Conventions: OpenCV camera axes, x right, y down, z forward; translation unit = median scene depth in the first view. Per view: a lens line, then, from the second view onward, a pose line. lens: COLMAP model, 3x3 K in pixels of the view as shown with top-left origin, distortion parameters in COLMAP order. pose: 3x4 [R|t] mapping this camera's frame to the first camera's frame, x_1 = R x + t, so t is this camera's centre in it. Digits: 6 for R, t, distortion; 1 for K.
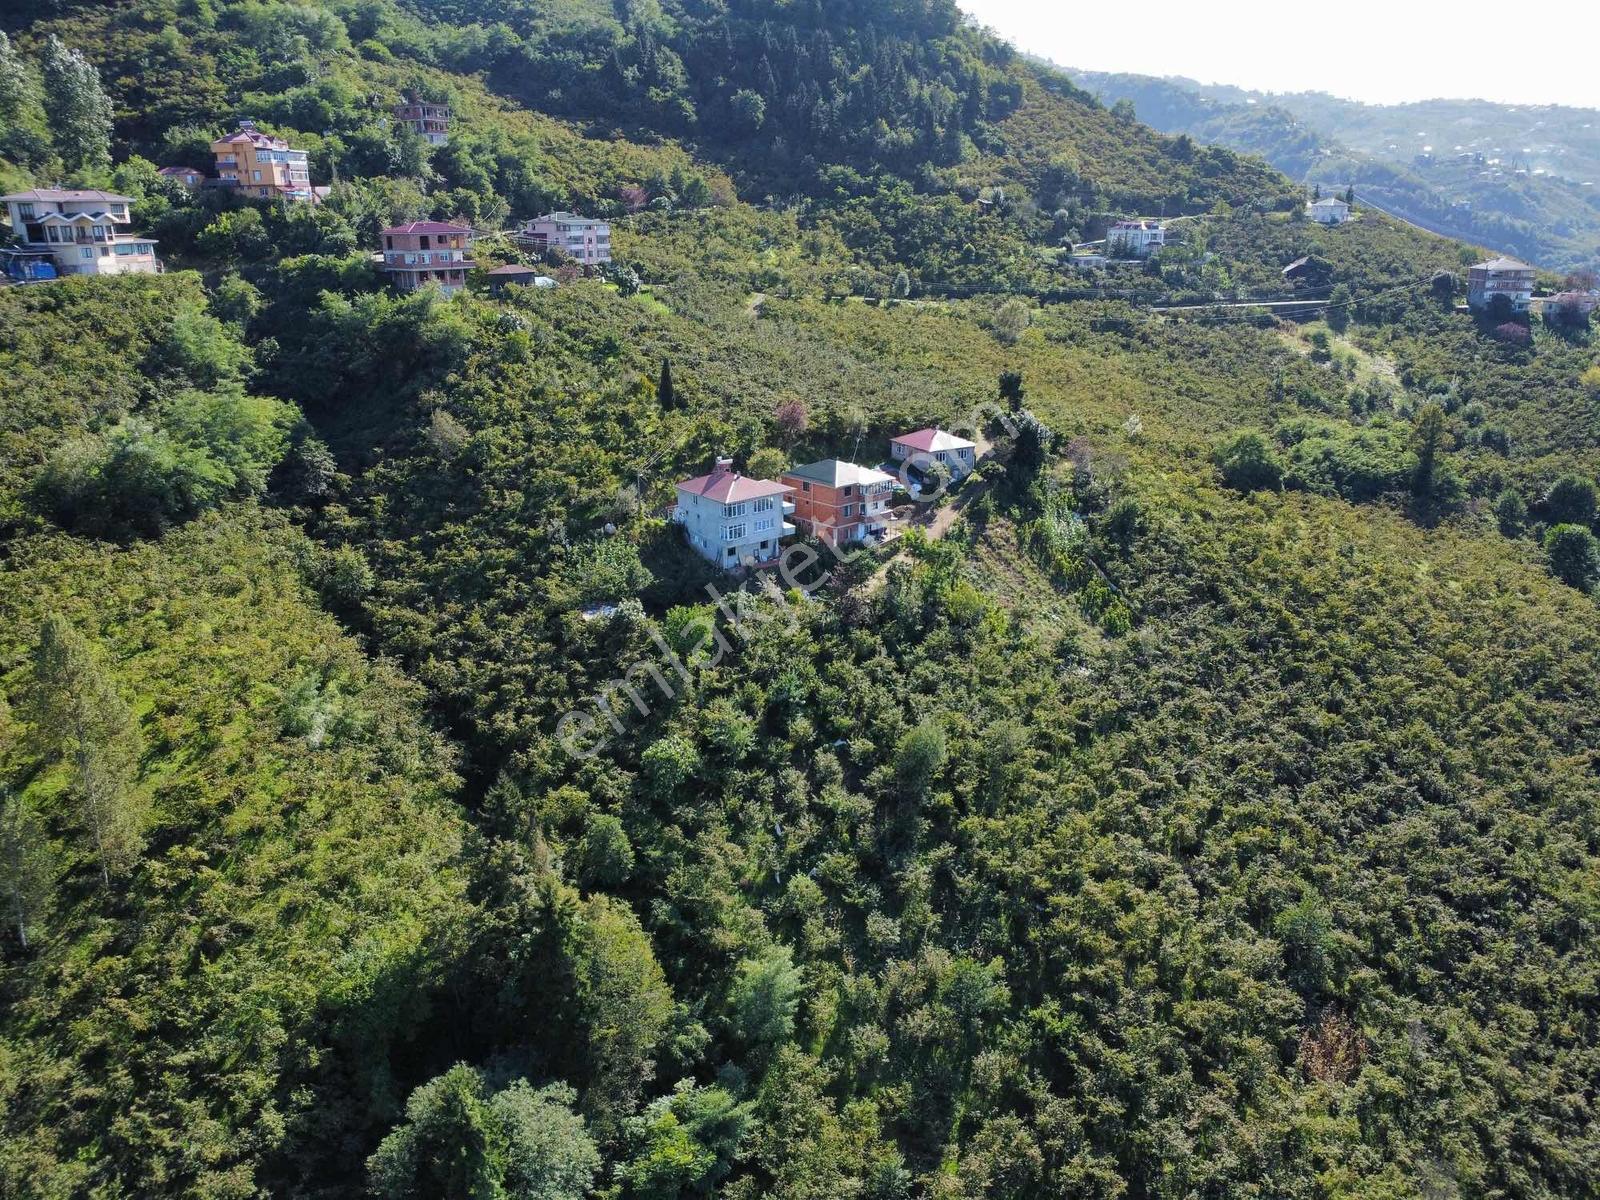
lens RADIAL K [[1159.4, 0, 795.8], [0, 1159.4, 595.7], [0, 0, 1]] dist [-0.030187, -0.006151]
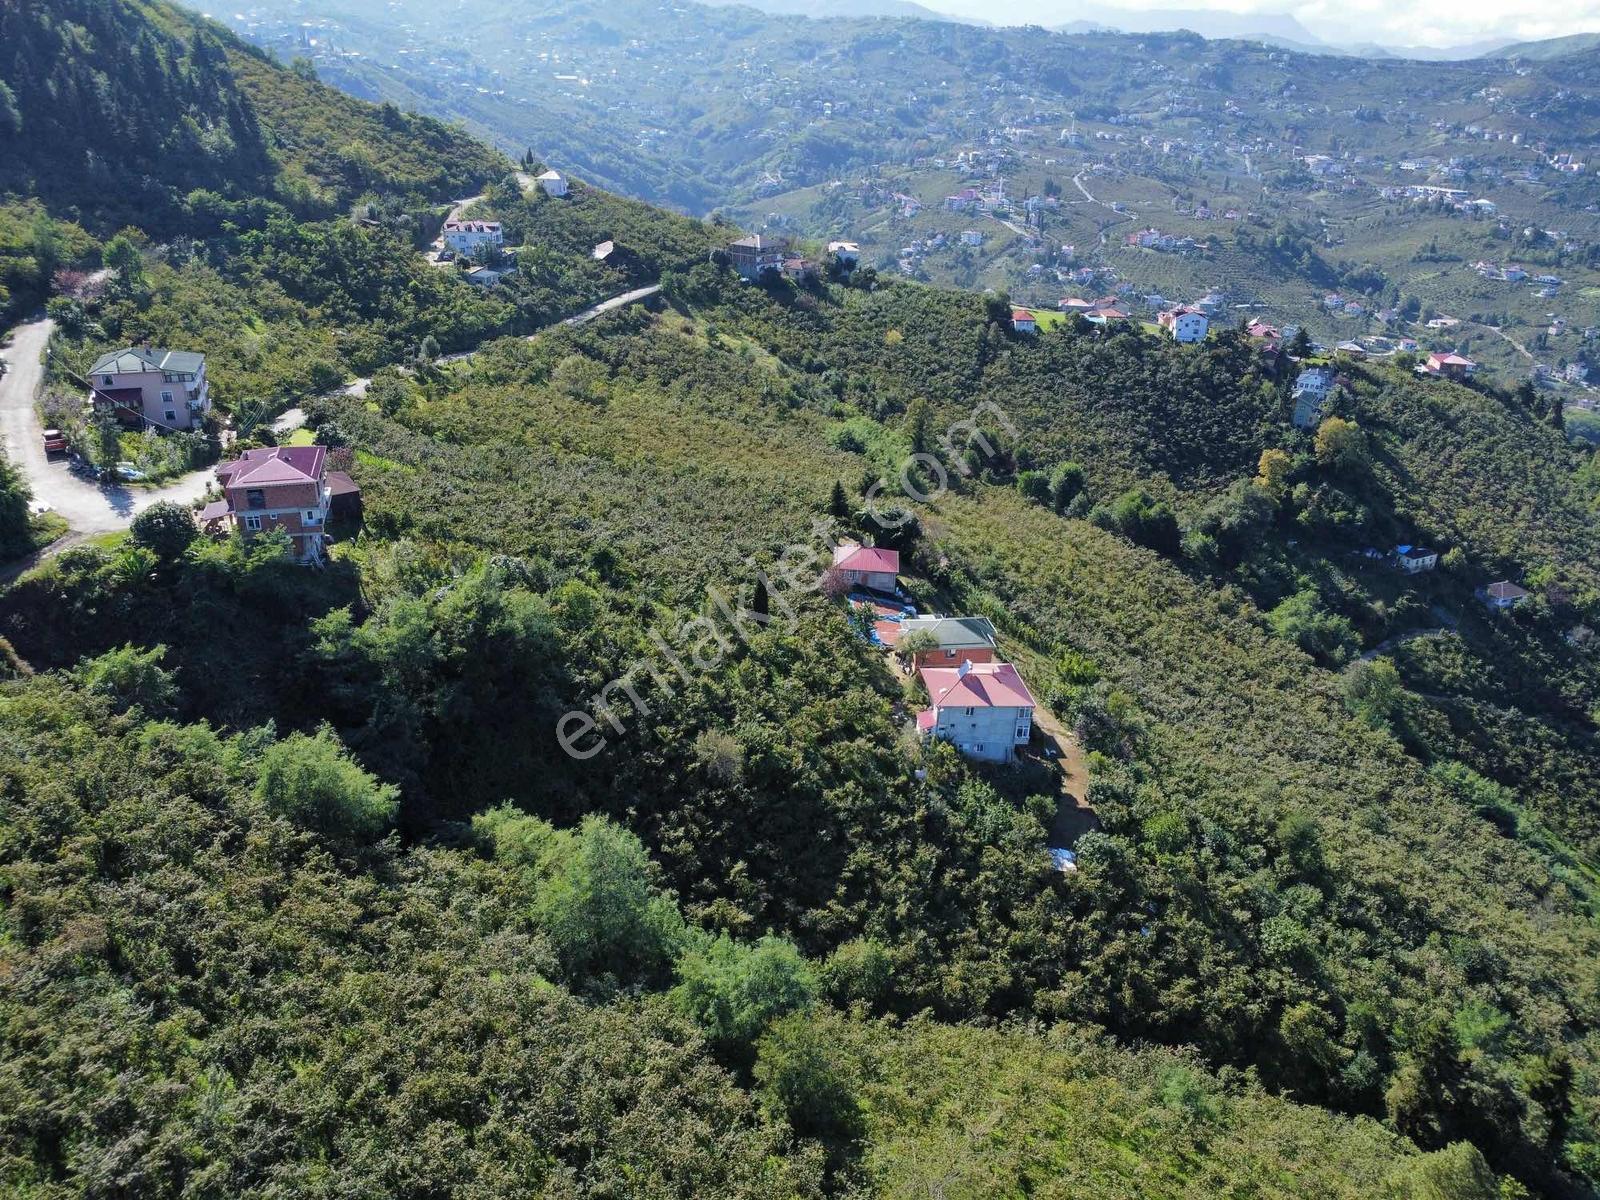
lens RADIAL K [[1159.4, 0, 800.9], [0, 1159.4, 599.9], [0, 0, 1]] dist [-0.030187, -0.006151]
pose [[0.564405, -0.321508, 0.760315, -0.797177], [0.229468, 0.945843, 0.229619, -0.388251], [-0.792963, 0.044870, 0.607615, 0.451972]]
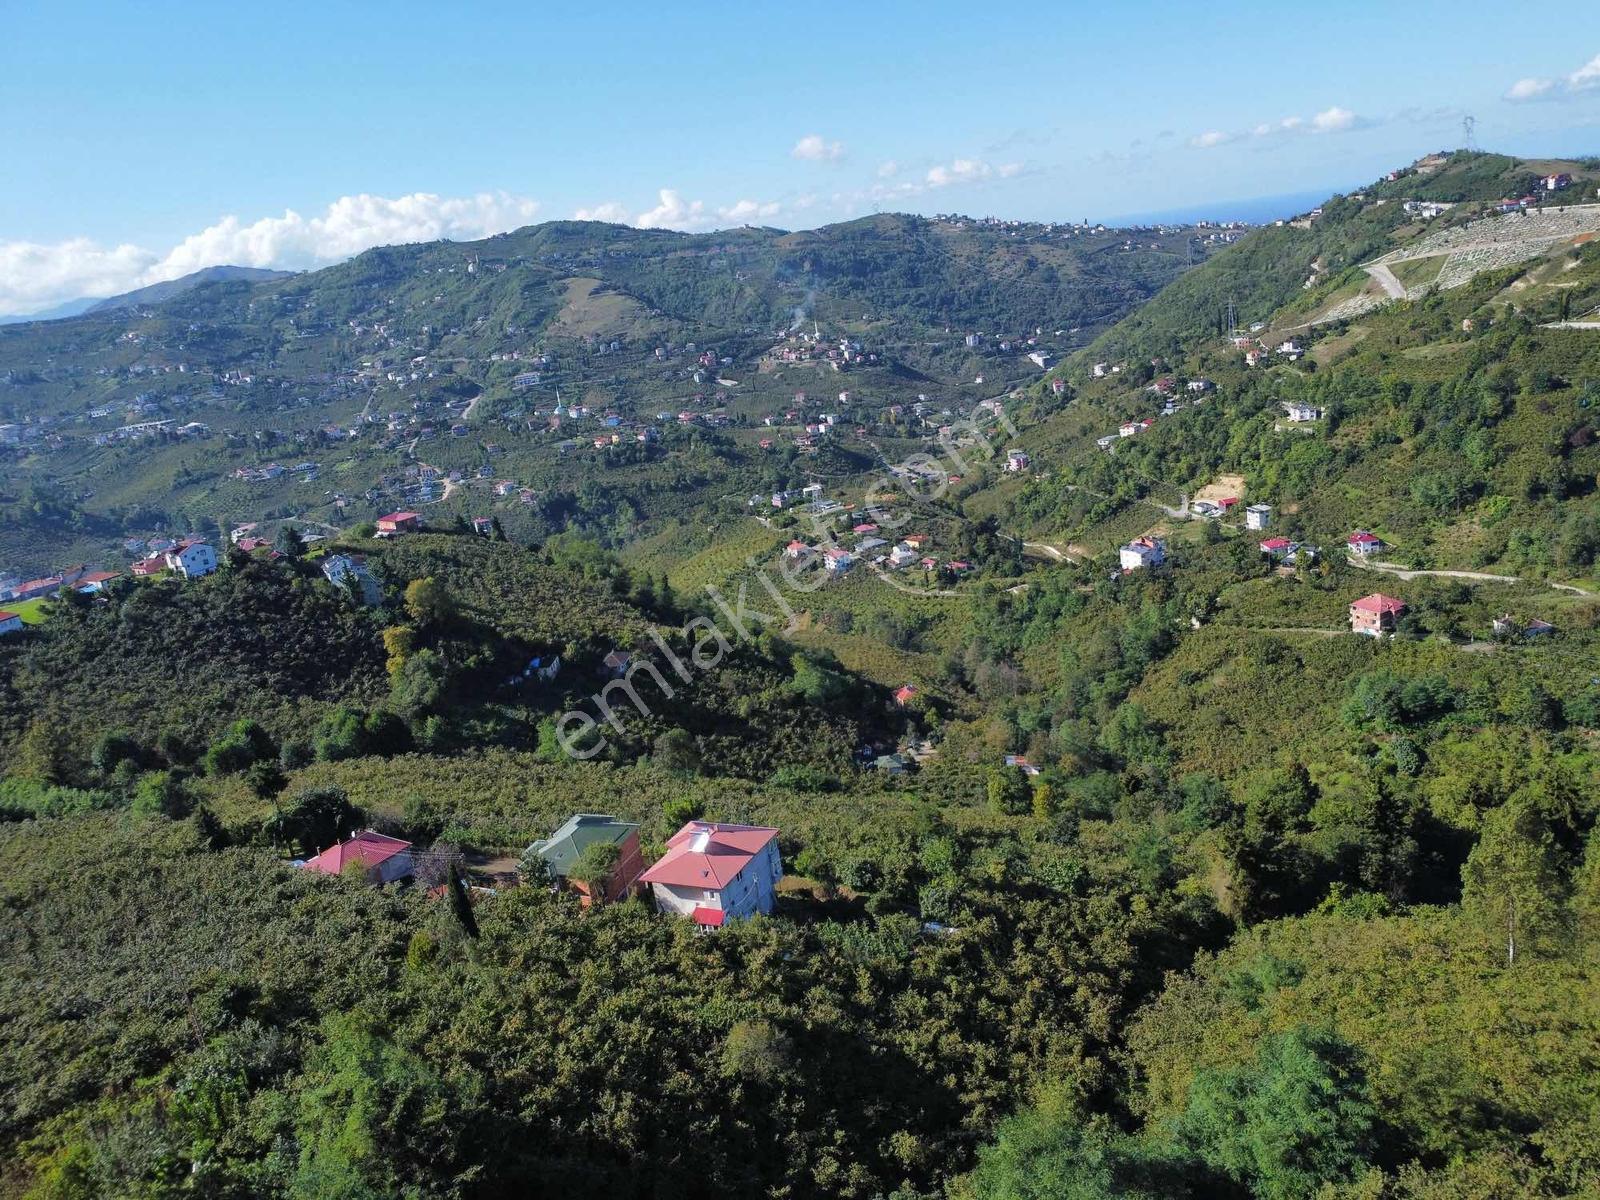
lens RADIAL K [[1159.4, 0, 800.2], [0, 1159.4, 603.0], [0, 0, 1]] dist [-0.030187, -0.006151]
pose [[-0.433002, -0.199098, 0.879130, -0.712692], [0.411235, 0.824254, 0.389218, -0.491828], [-0.802119, 0.530061, -0.275027, 0.972358]]
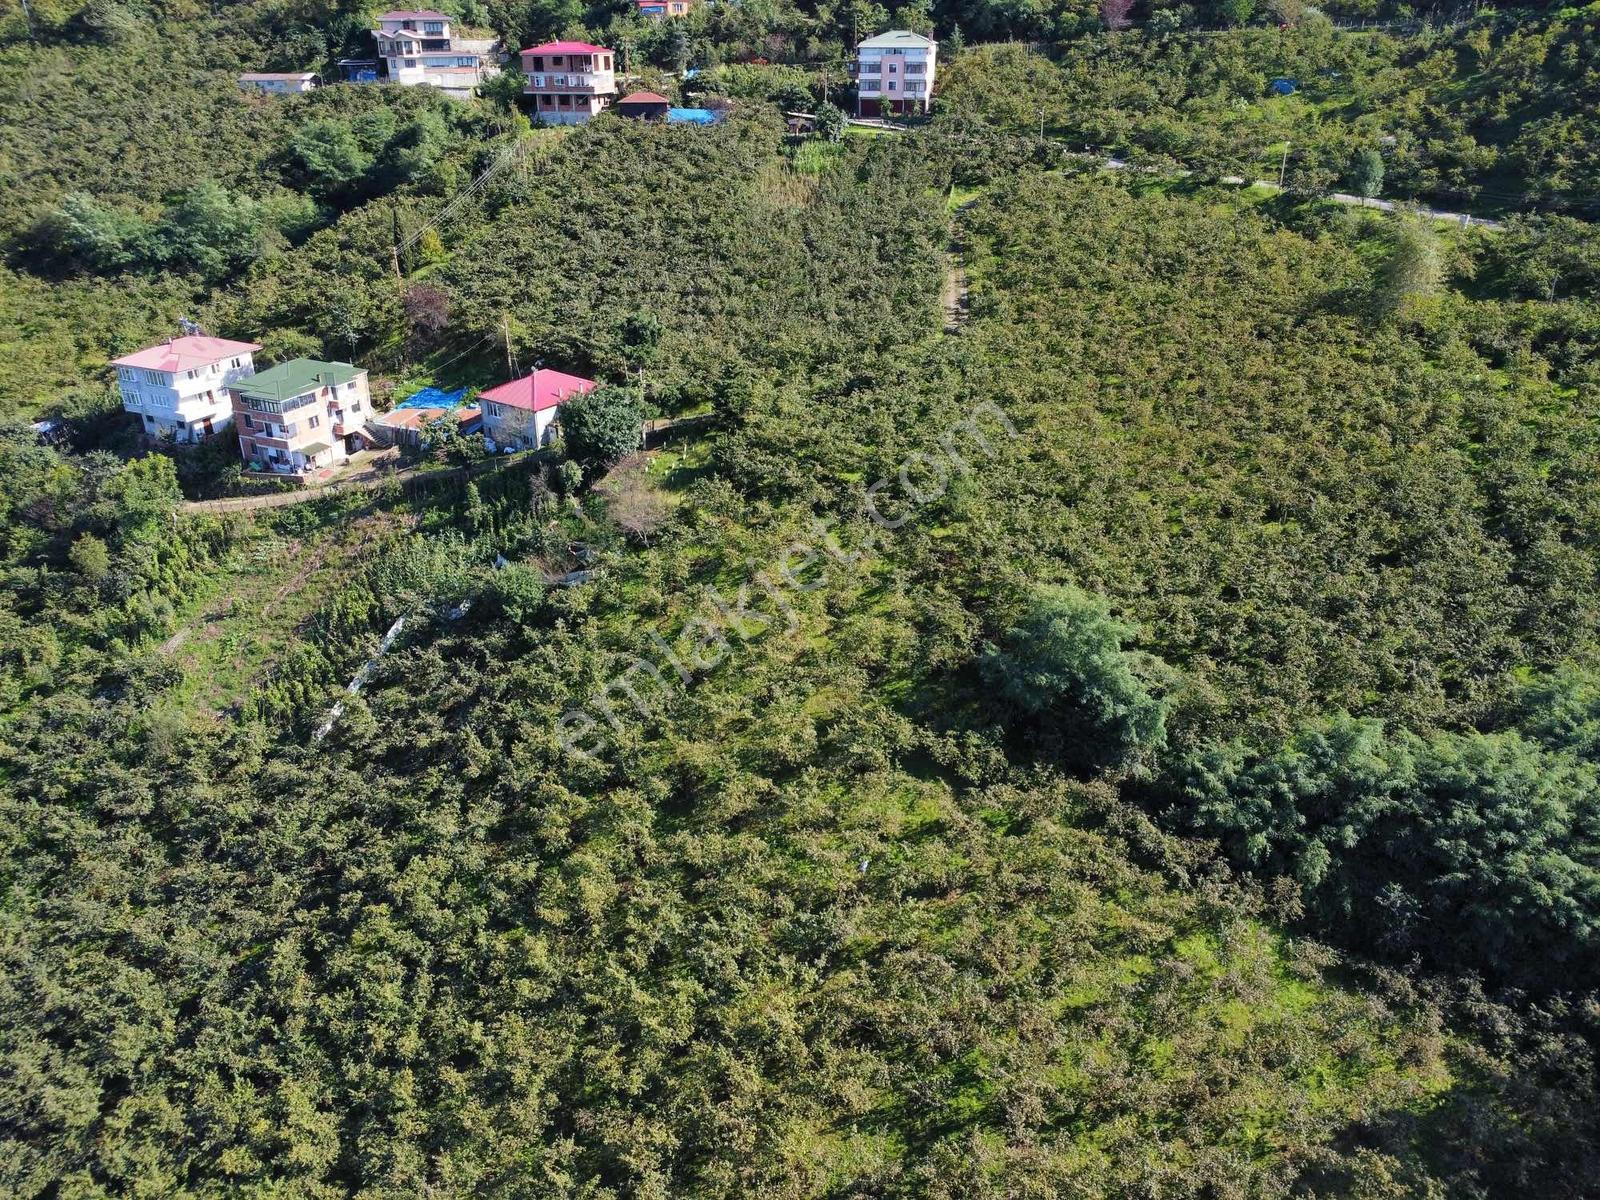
lens RADIAL K [[1159.4, 0, 793.7], [0, 1159.4, 607.2], [0, 0, 1]] dist [-0.030187, -0.006151]
pose [[0.399725, 0.411228, -0.819214, 0.868986], [-0.287220, 0.904902, 0.314096, -0.300940], [0.870474, 0.109743, 0.479825, 0.900803]]
